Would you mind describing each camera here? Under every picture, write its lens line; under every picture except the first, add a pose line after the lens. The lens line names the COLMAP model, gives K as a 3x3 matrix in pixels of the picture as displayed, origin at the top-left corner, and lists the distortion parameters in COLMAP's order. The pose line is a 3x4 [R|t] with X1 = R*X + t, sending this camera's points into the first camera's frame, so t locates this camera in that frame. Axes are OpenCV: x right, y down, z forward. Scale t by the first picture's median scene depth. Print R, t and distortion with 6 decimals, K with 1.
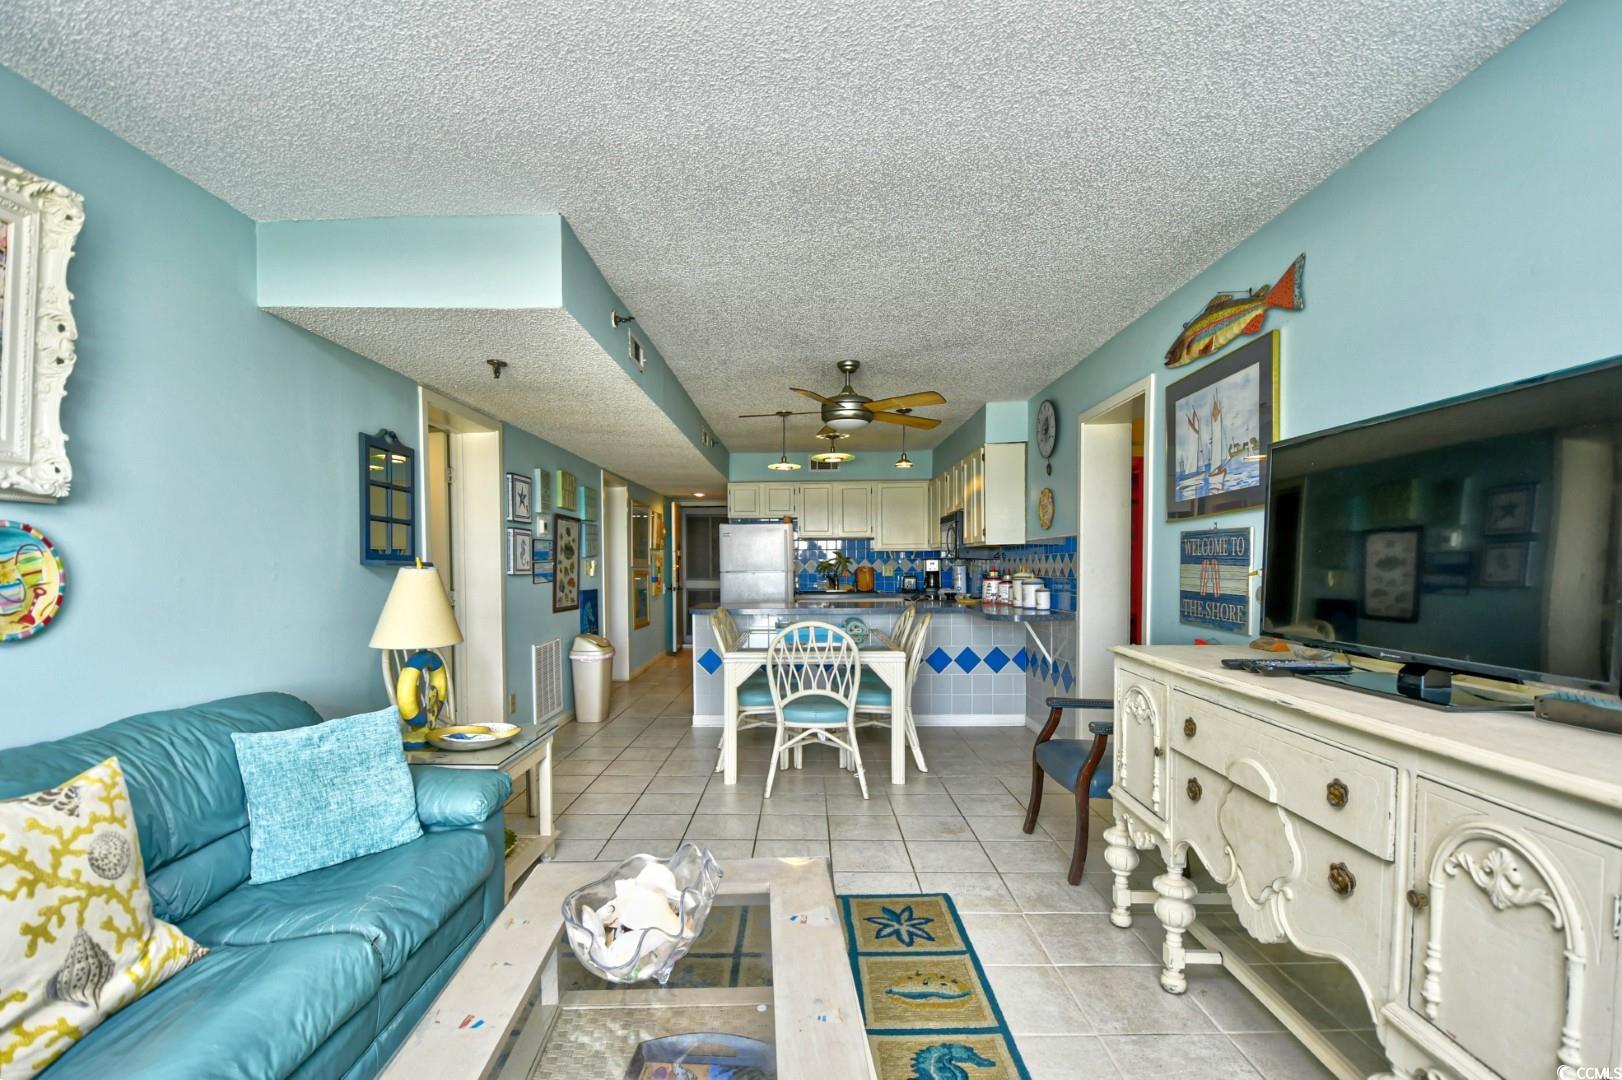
lens RADIAL K [[703.2, 0, 790.4], [0, 703.2, 586.4], [0, 0, 1]] dist [0.017968, -0.021710]
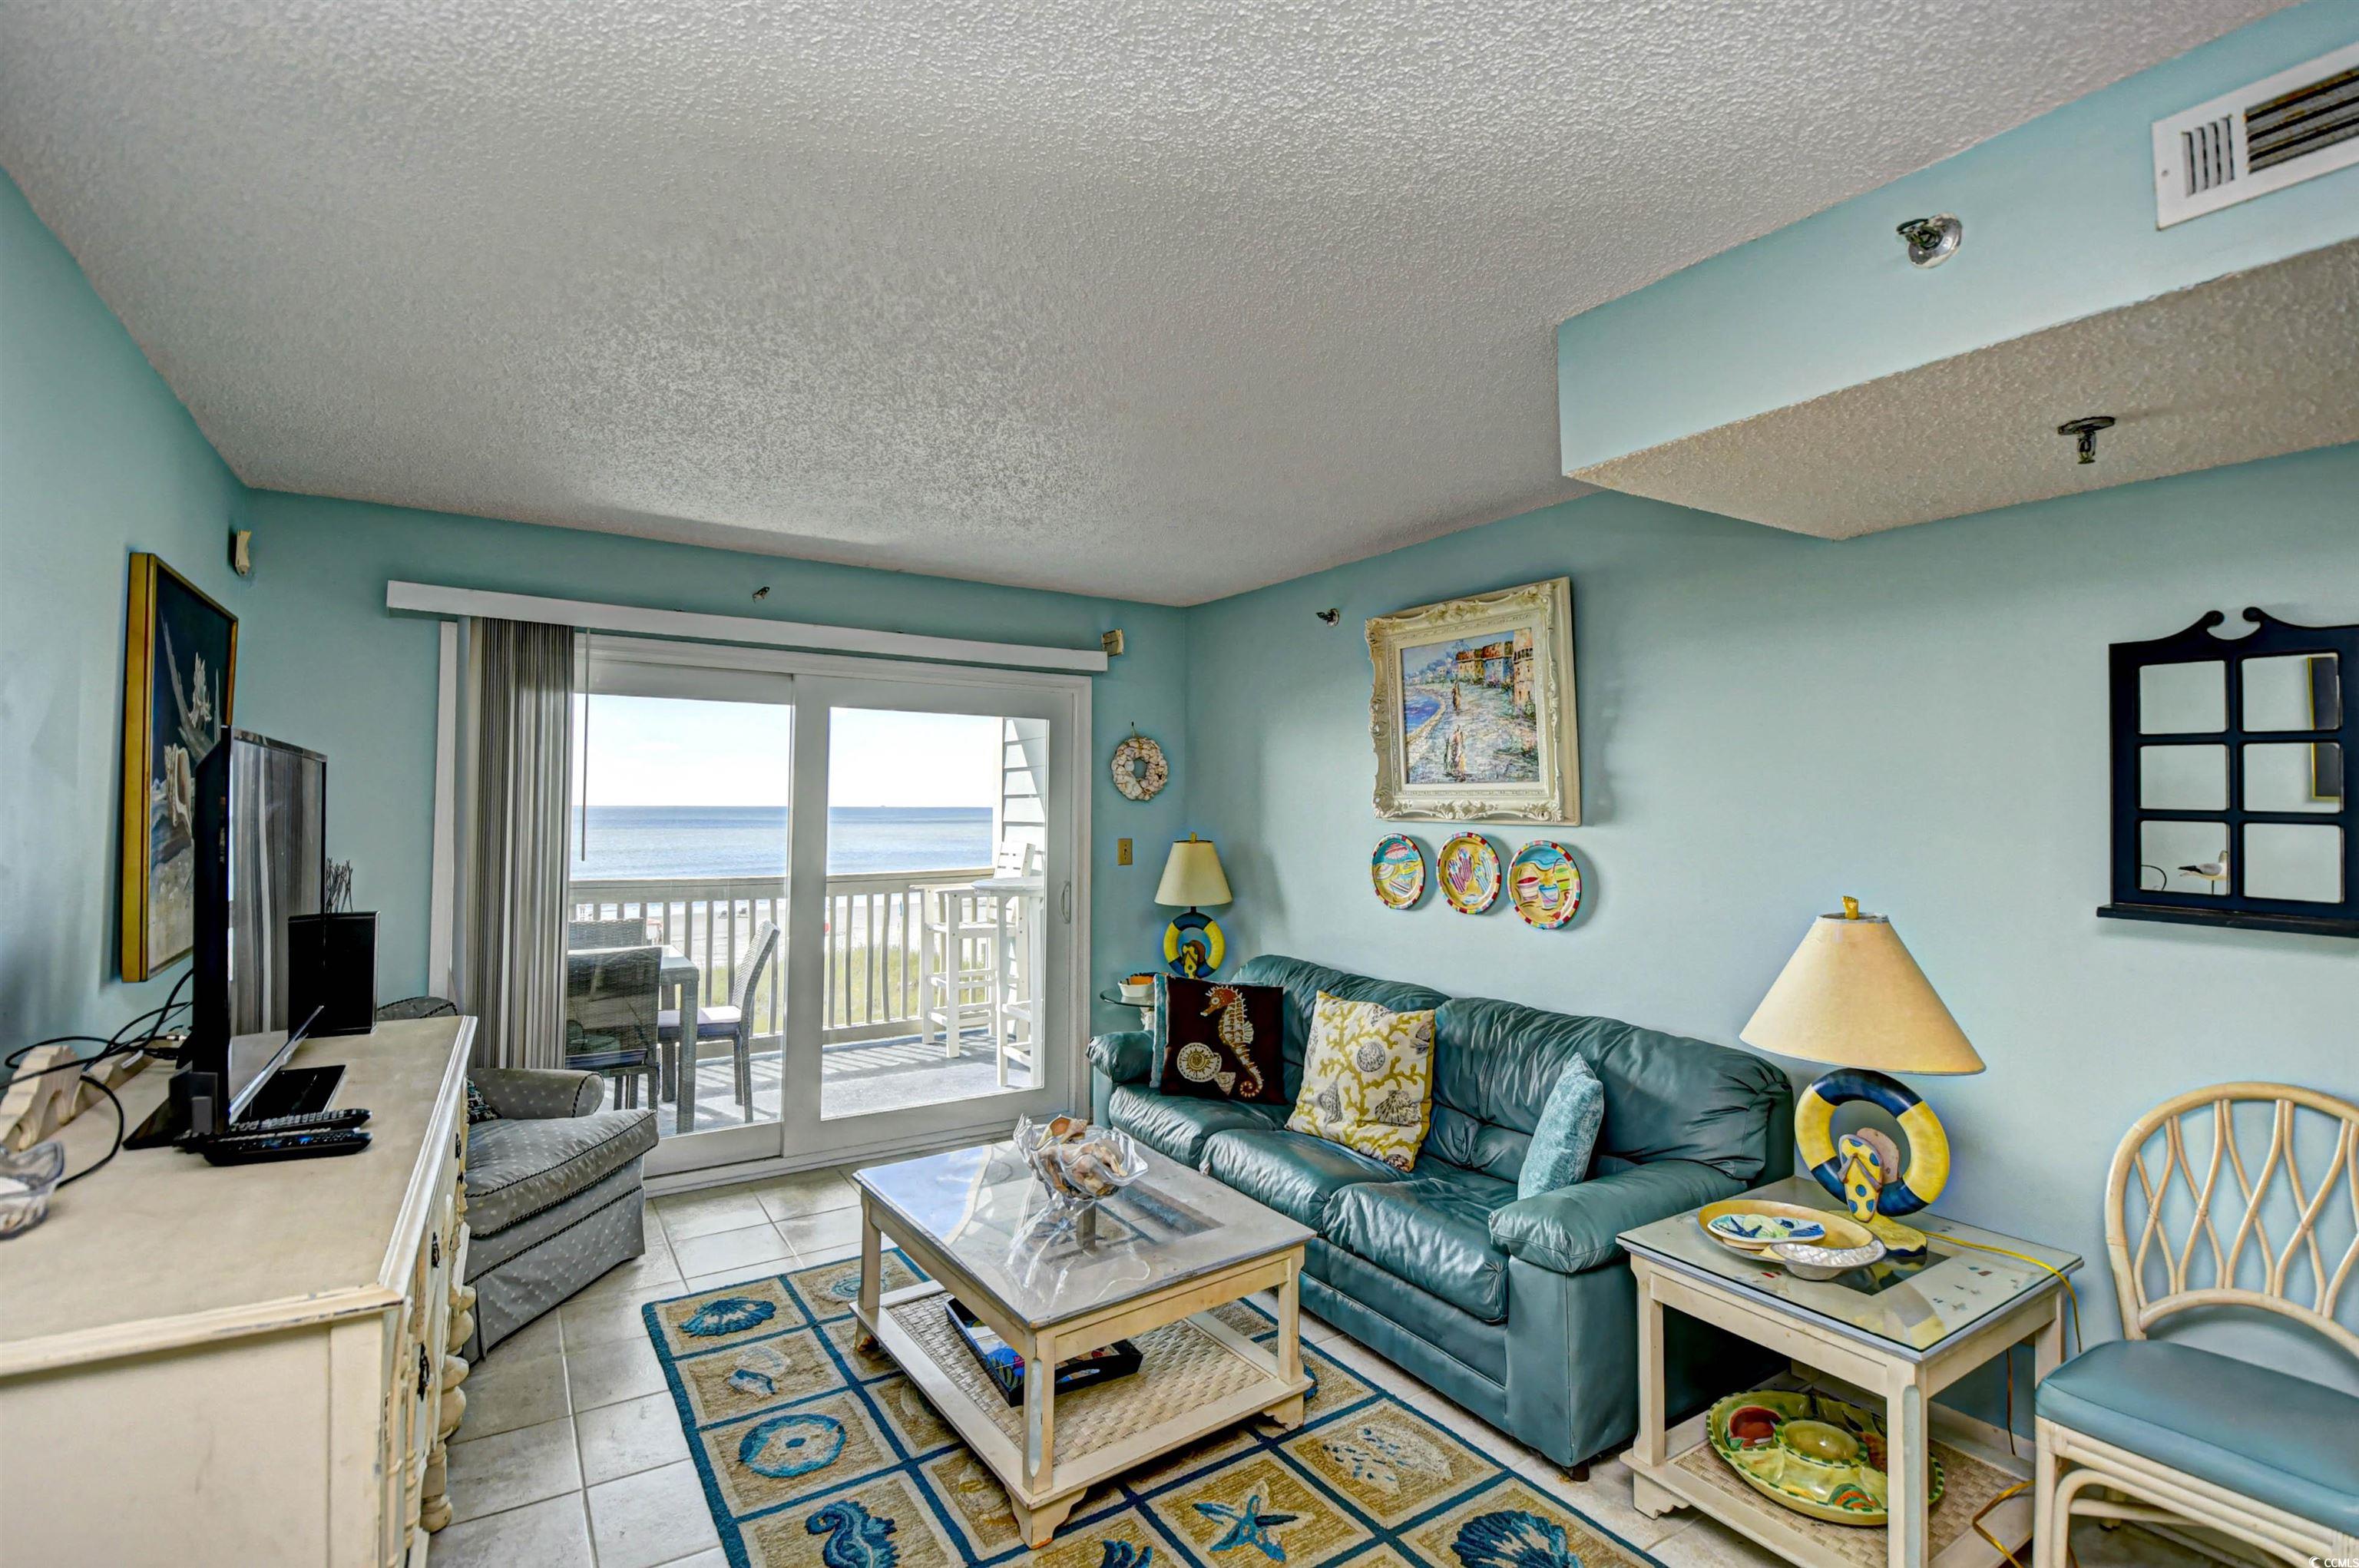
lens RADIAL K [[1071.6, 0, 1146.2], [0, 1071.6, 766.5], [0, 0, 1]] dist [0.023813, -0.025480]
pose [[-0.841152, -0.015551, -0.540576, 0.375281], [-0.017824, 0.999841, -0.001028, -0.125783], [0.540505, 0.008770, -0.841295, 1.325813]]
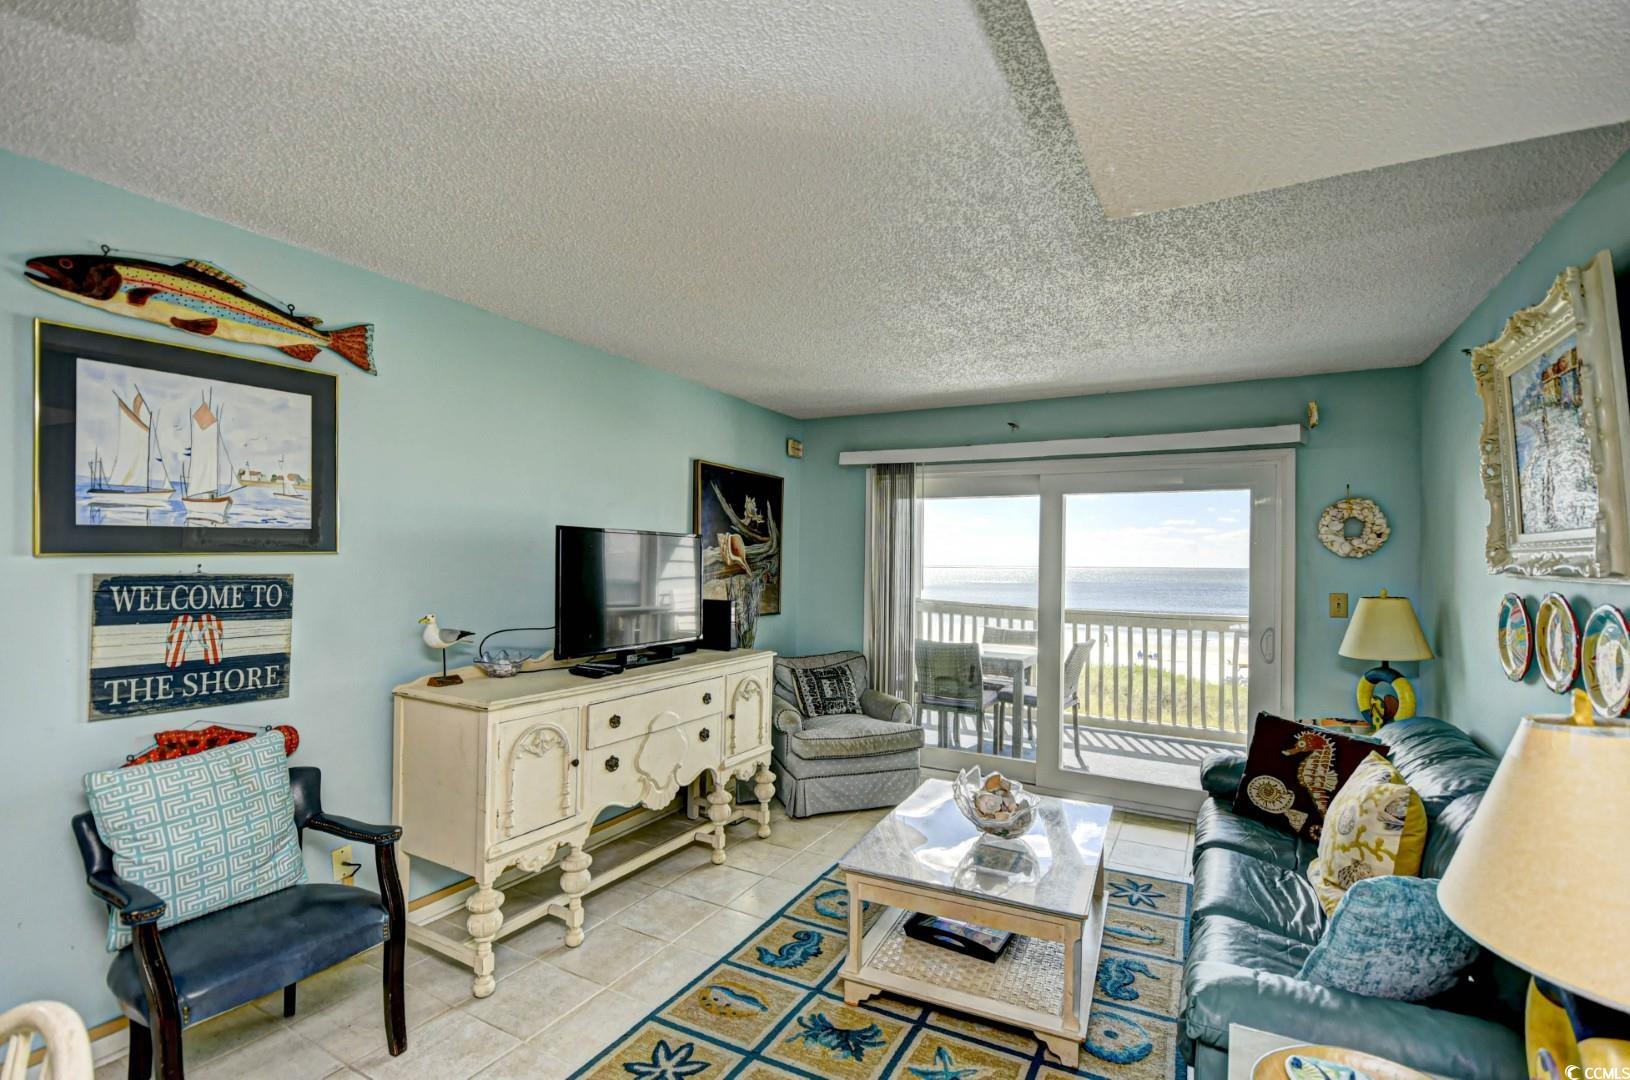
lens RADIAL K [[725.7, 0, 818.7], [0, 725.7, 553.1], [0, 0, 1]] dist [0.019885, -0.024512]
pose [[-0.881119, 0.000524, 0.472894, -0.339412], [0.009987, 0.999797, 0.017501, -0.112189], [-0.472789, 0.020144, -0.880946, 1.398839]]
